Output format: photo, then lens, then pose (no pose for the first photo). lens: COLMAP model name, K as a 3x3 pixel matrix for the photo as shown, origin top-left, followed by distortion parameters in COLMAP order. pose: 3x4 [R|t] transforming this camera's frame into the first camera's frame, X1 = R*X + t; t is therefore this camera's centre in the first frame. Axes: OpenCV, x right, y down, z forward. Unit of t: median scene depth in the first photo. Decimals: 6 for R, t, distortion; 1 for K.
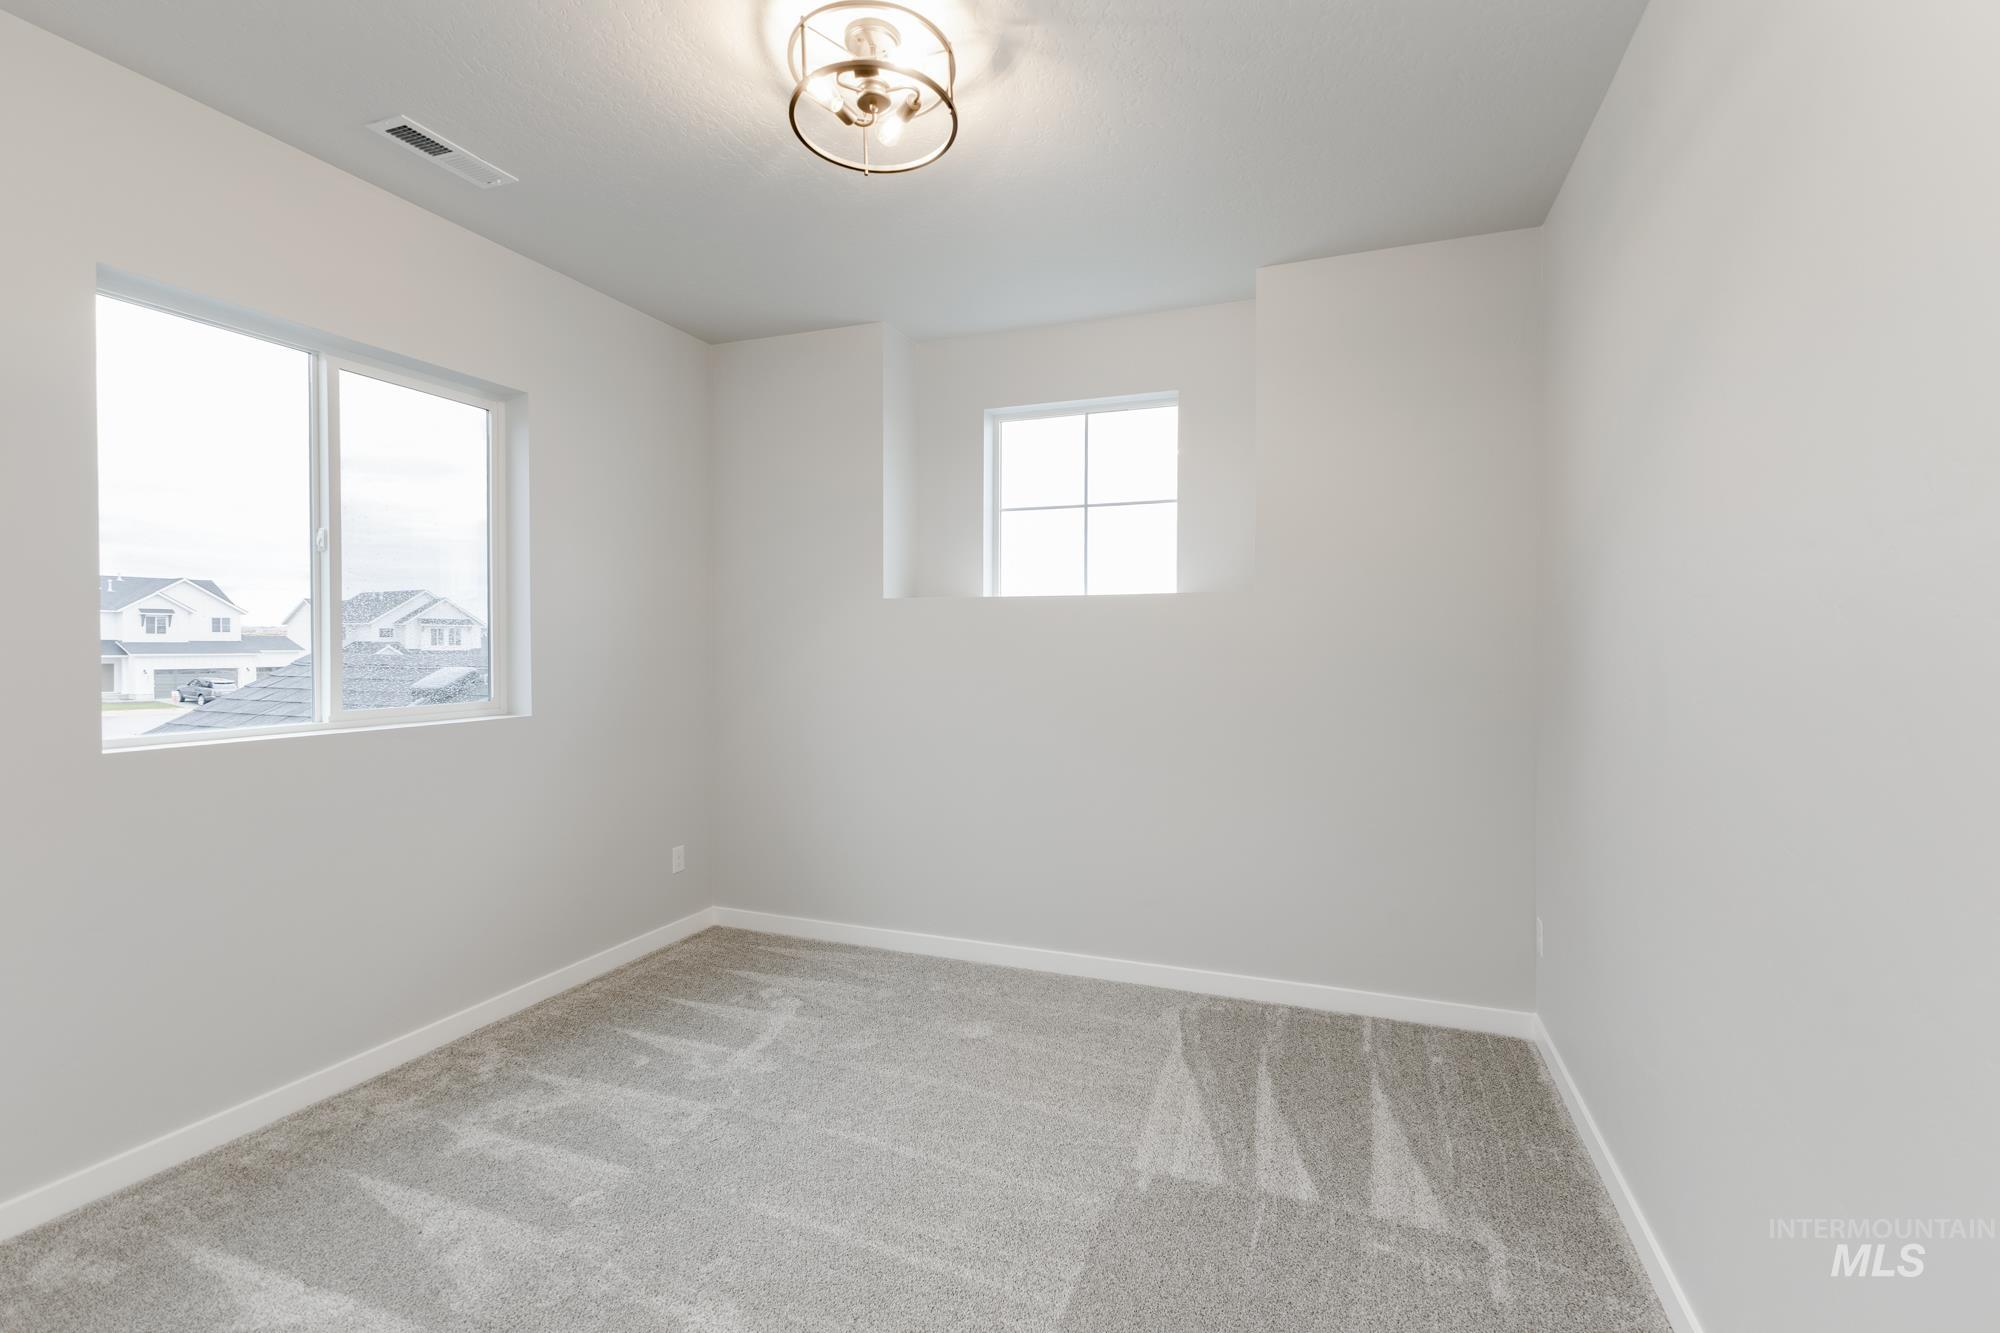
lens RADIAL K [[866.1, 0, 1004.8], [0, 866.1, 656.5], [0, 0, 1]] dist [0.011809, -0.004718]
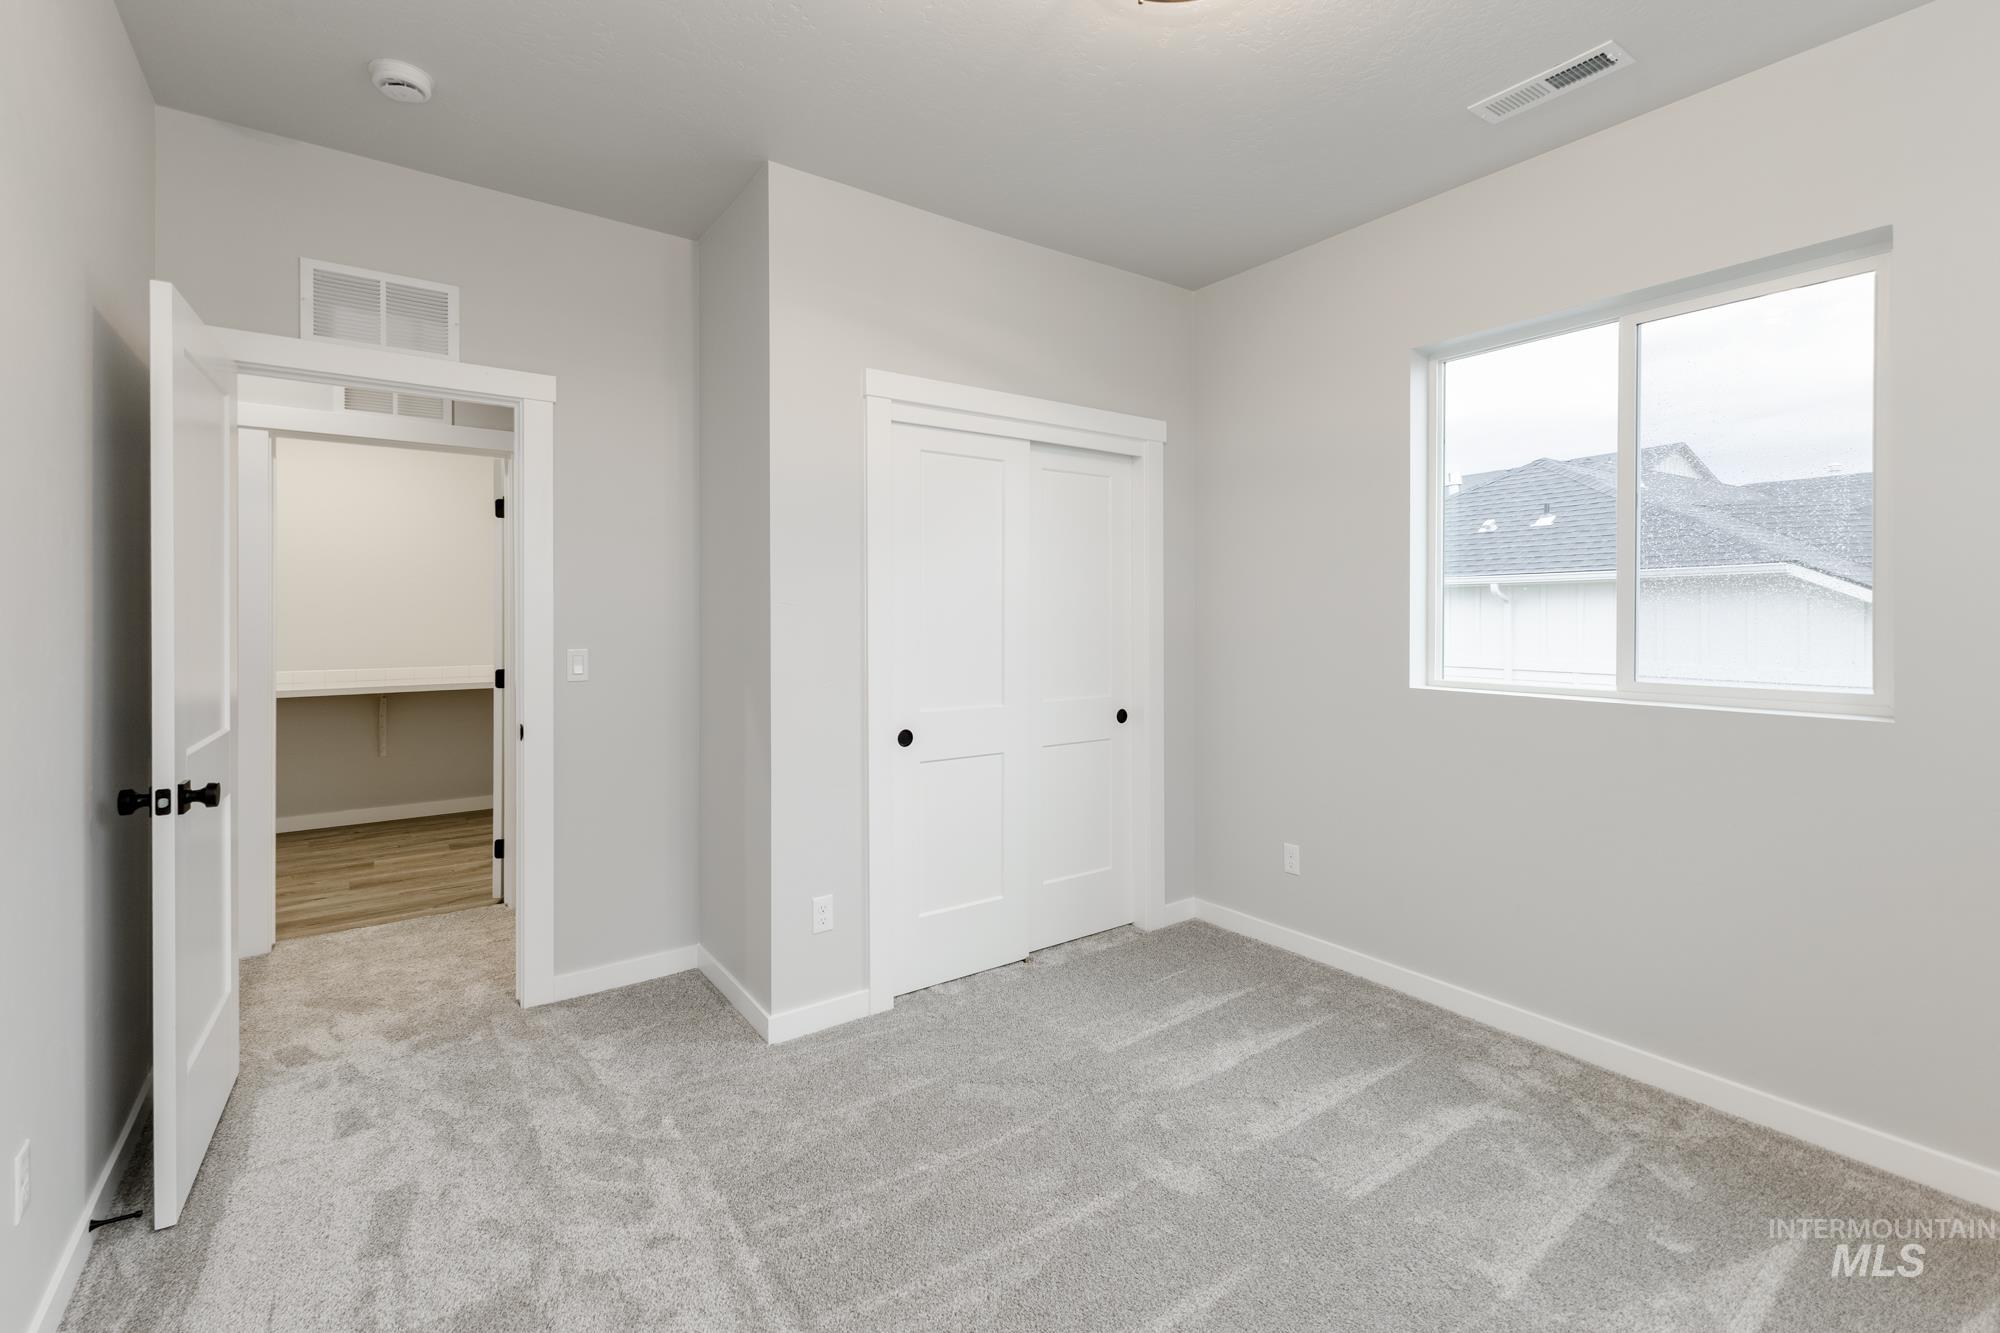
lens RADIAL K [[866.1, 0, 1010.9], [0, 866.1, 607.4], [0, 0, 1]] dist [0.011809, -0.004718]
pose [[-0.539398, -0.008247, -0.842011, 0.446051], [-0.011946, 0.999926, -0.002141, -0.008566], [0.841966, 0.008904, -0.539456, 1.008954]]
